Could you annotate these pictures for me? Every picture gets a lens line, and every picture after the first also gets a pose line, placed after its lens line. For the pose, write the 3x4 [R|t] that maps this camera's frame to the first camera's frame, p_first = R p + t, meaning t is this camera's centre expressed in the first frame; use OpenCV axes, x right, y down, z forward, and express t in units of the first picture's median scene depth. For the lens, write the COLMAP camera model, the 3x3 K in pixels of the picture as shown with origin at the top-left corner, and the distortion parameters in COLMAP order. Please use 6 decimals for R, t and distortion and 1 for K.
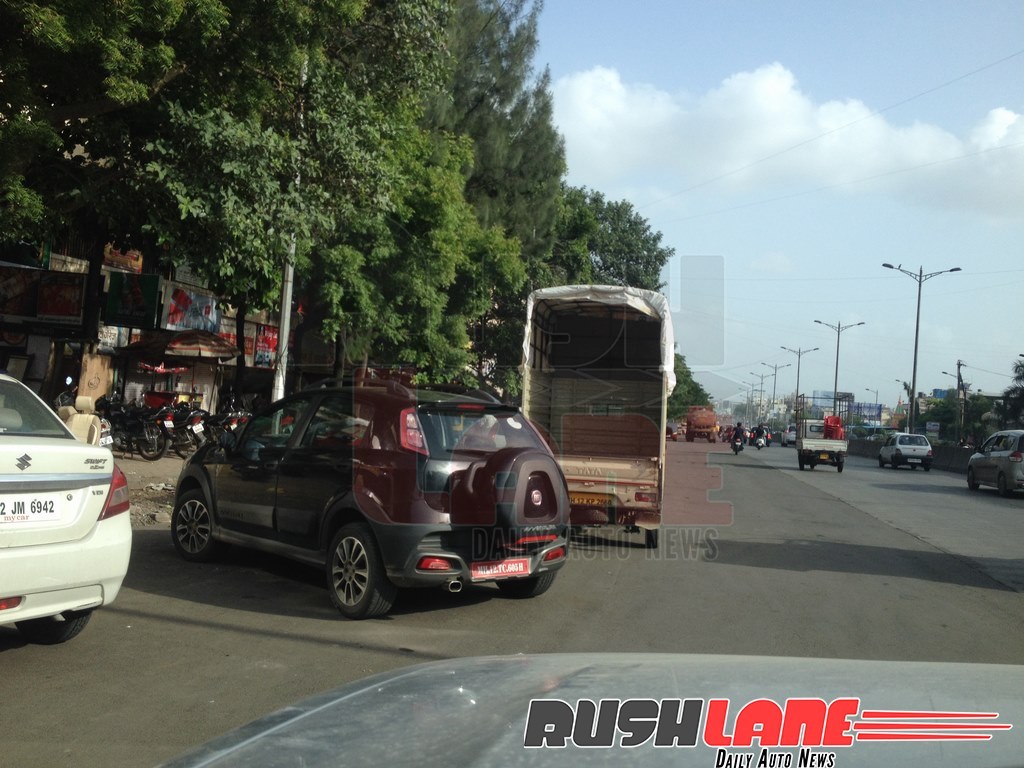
lens RADIAL K [[1043.0, 0, 511.6], [0, 1043.0, 383.6], [0, 0, 1]] dist [-0.008553, 0.000000]
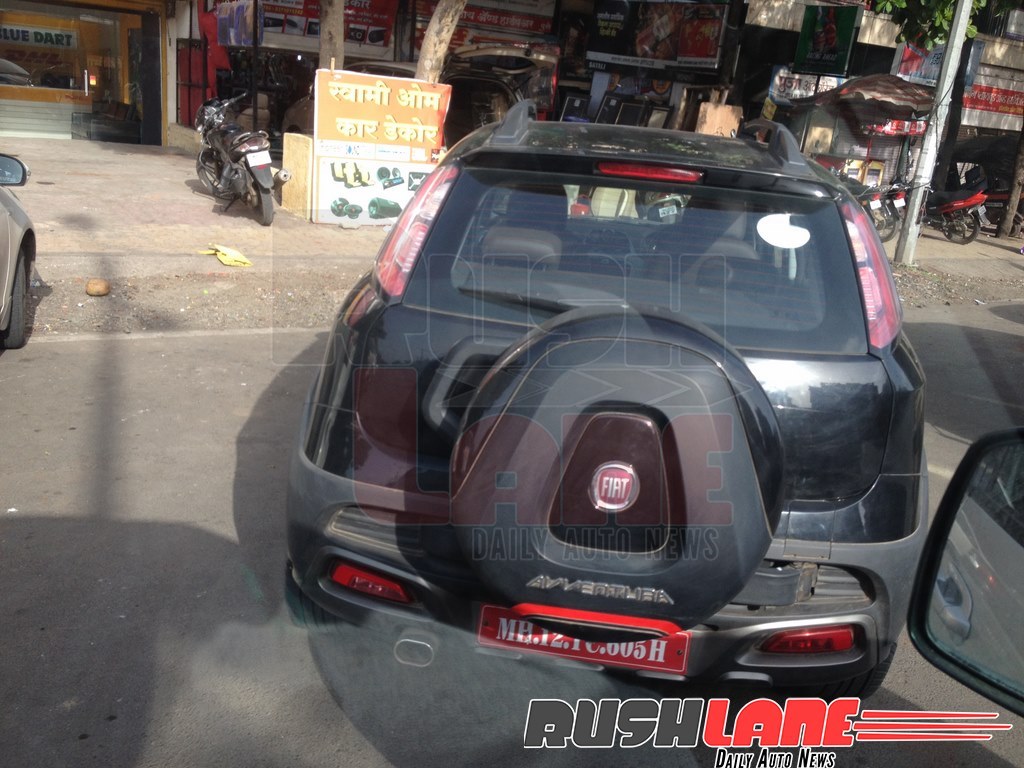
lens RADIAL K [[1043.0, 0, 512.9], [0, 1043.0, 385.0], [0, 0, 1]] dist [-0.008553, 0.000000]
pose [[0.723230, 0.172890, -0.668616, 0.063966], [-0.023334, 0.973721, 0.226544, 0.004956], [0.690212, -0.148242, 0.708259, 0.252386]]
